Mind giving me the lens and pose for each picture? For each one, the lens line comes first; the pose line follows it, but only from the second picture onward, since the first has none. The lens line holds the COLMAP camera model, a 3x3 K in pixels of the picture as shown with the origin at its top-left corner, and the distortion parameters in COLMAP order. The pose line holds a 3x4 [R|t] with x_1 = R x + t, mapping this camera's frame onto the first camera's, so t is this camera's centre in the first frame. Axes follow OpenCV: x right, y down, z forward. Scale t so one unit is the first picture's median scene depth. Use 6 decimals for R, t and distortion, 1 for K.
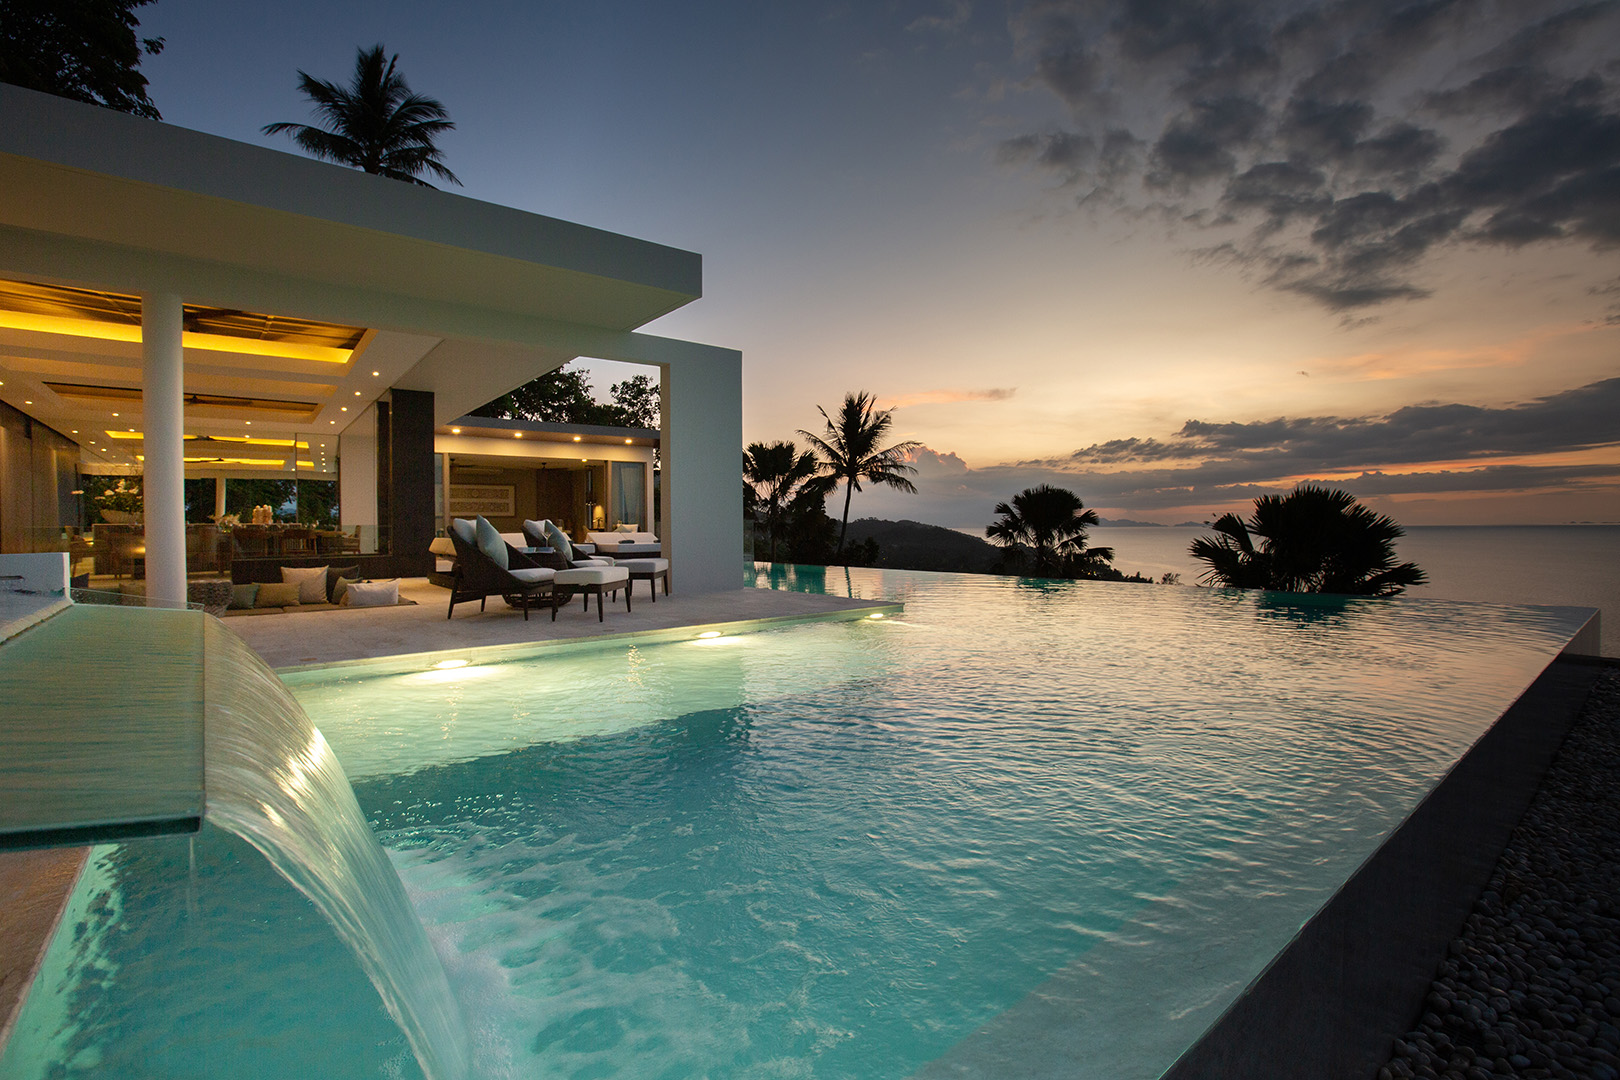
lens RADIAL K [[771.6, 0, 807.1], [0, 771.6, 539.0], [0, 0, 1]] dist [0.000040, 0.004130]
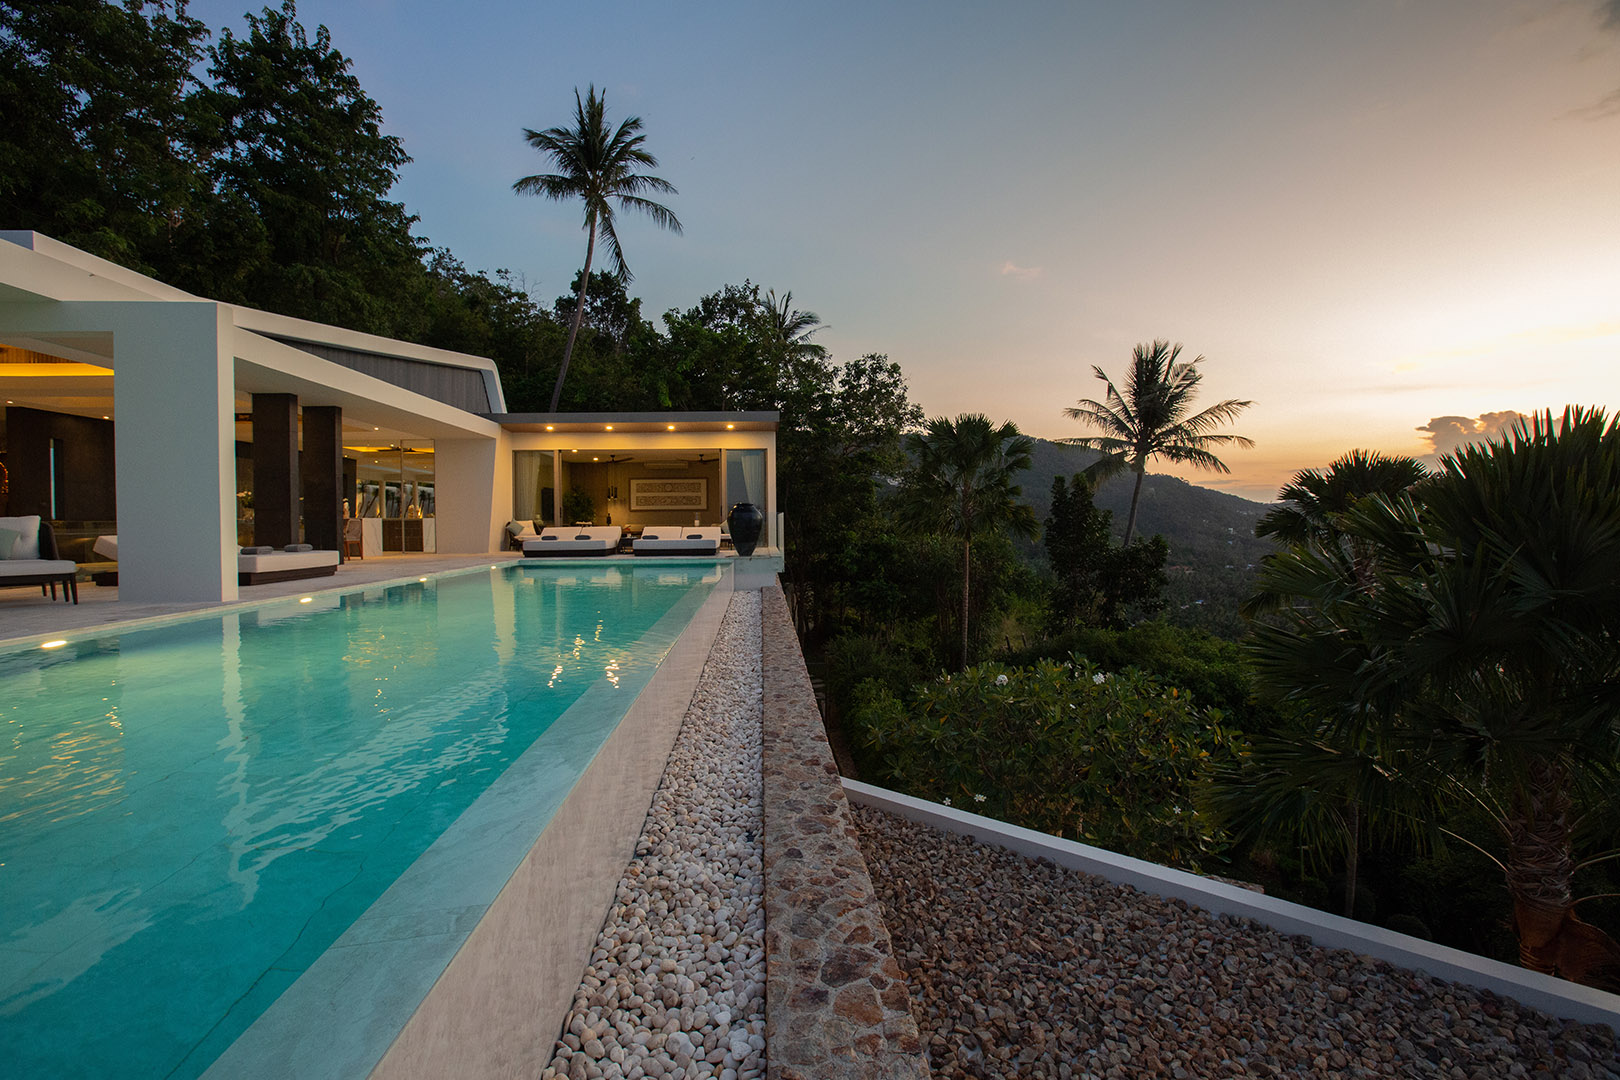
lens RADIAL K [[771.6, 0, 811.5], [0, 771.6, 544.7], [0, 0, 1]] dist [0.000040, 0.004130]
pose [[0.812338, 0.022199, -0.582765, 0.240589], [-0.011344, 0.999688, 0.022268, -0.004915], [0.583077, -0.011478, 0.812336, 0.187287]]
